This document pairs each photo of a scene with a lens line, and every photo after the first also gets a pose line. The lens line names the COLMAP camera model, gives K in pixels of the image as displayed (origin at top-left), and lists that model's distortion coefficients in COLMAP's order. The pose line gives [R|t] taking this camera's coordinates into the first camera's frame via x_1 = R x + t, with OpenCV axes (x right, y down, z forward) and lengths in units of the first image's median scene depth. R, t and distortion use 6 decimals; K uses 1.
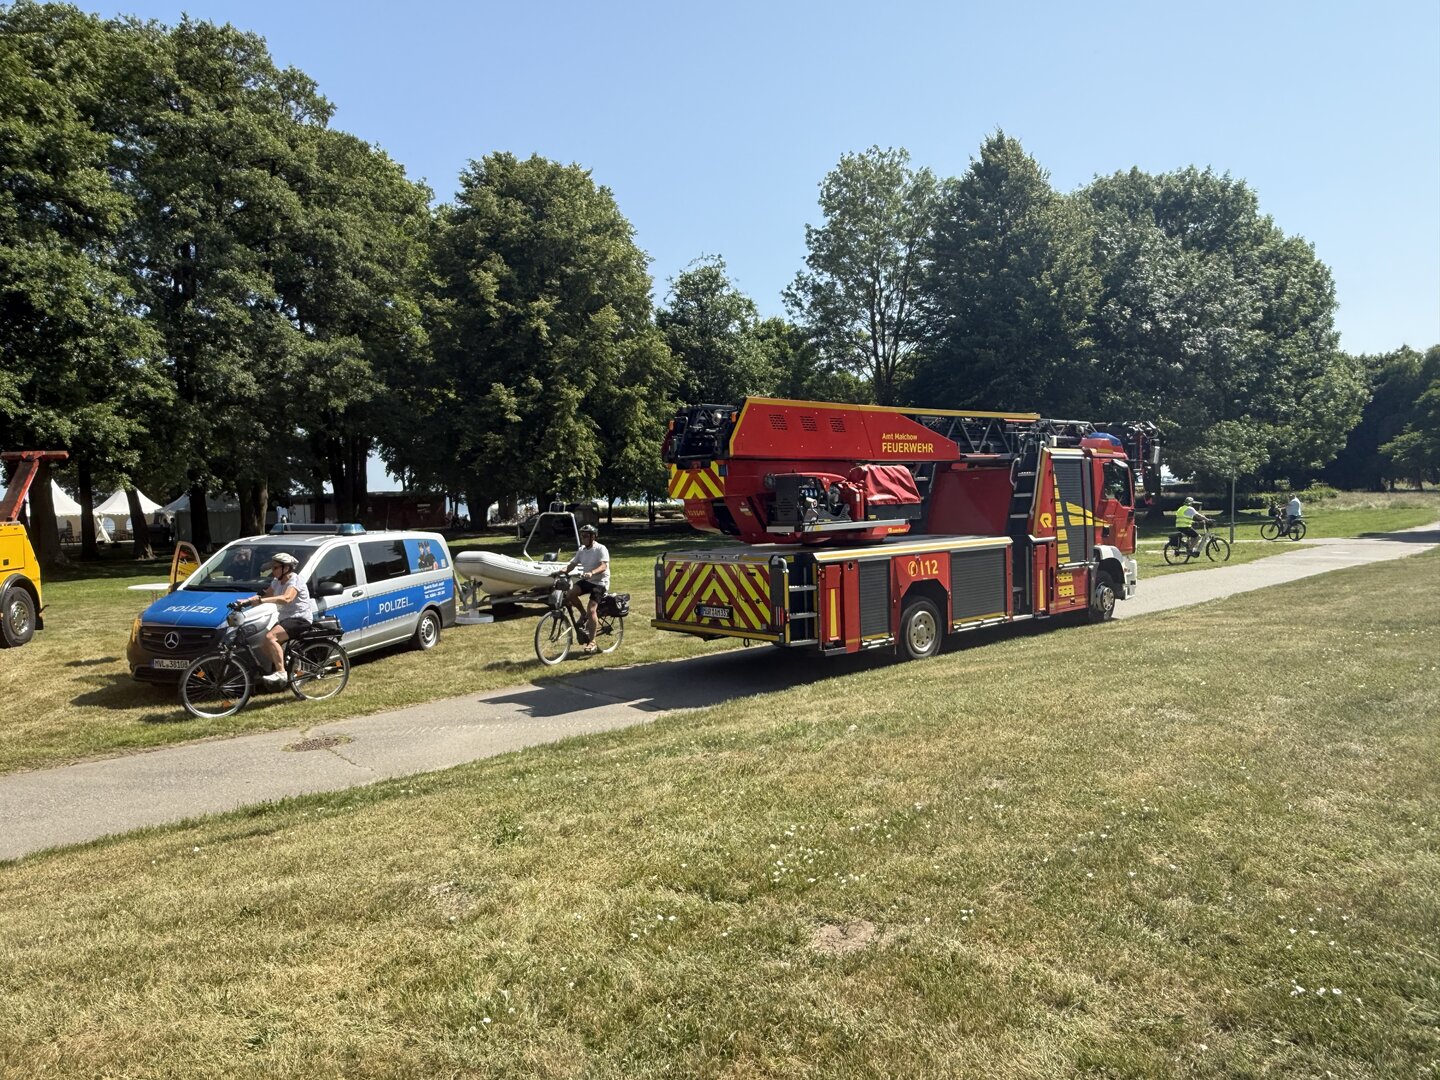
lens RADIAL K [[965.3, 0, 725.4], [0, 965.3, 559.2], [0, 0, 1]] dist [-0.005399, -0.004555]
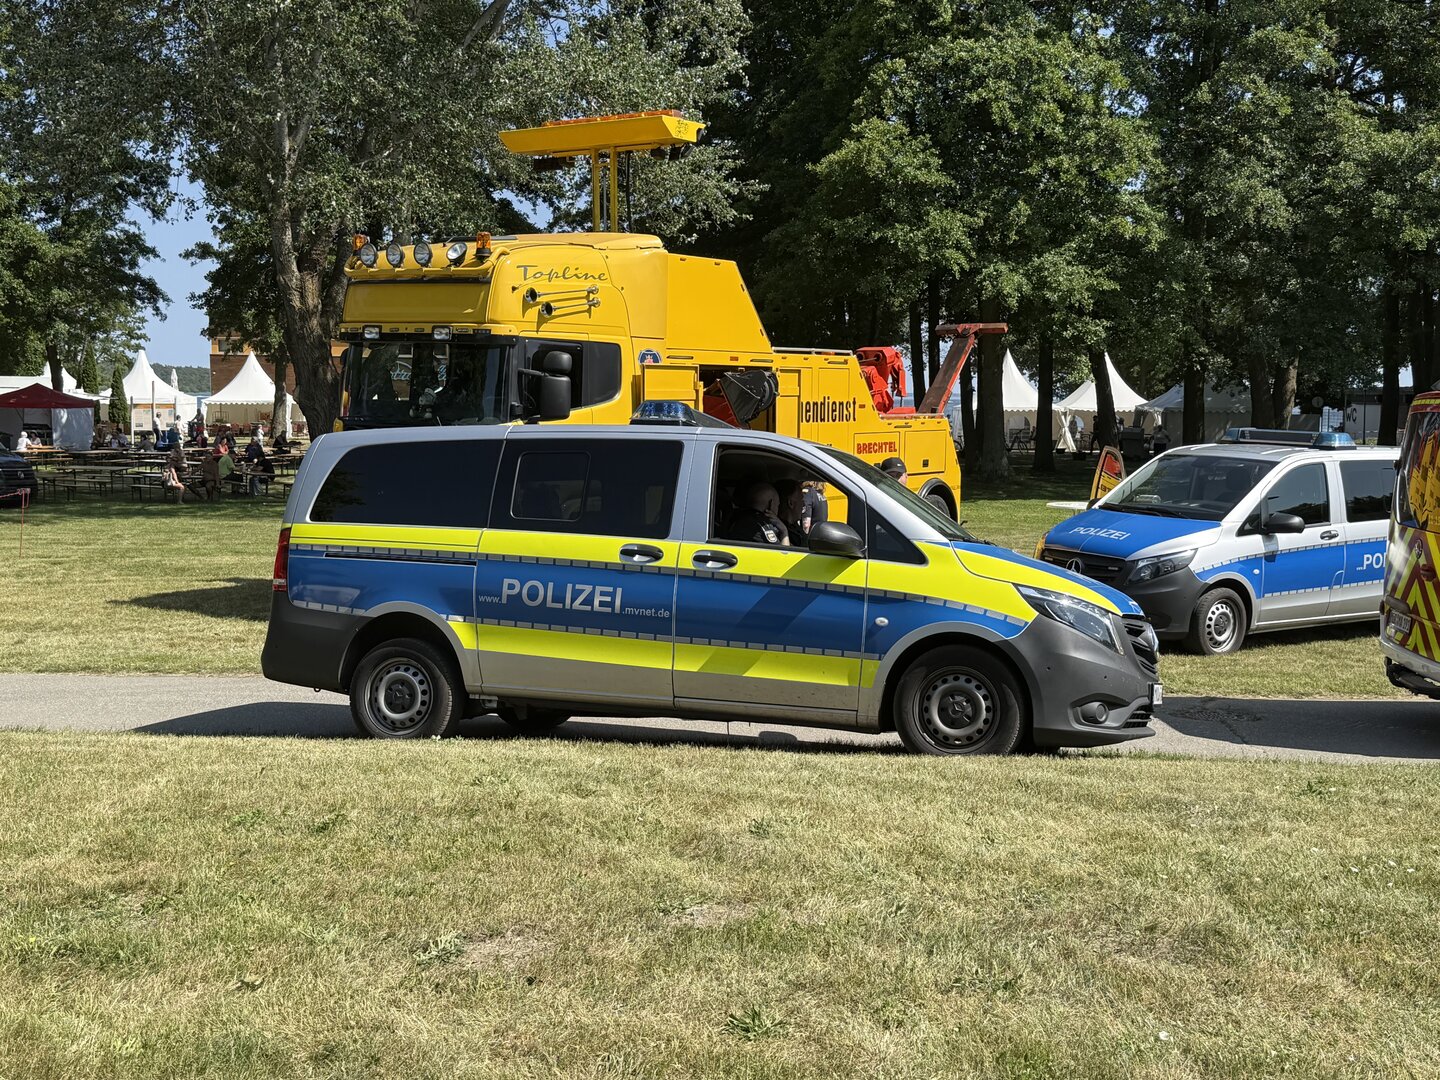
lens RADIAL K [[1705.2, 0, 667.9], [0, 1705.2, 488.5], [0, 0, 1]] dist [0.290811, -0.940324]
pose [[0.690317, 0.069858, -0.720126, 0.073924], [-0.076677, 0.996786, 0.023193, 0.004042], [0.719432, 0.039207, 0.693455, -0.078813]]
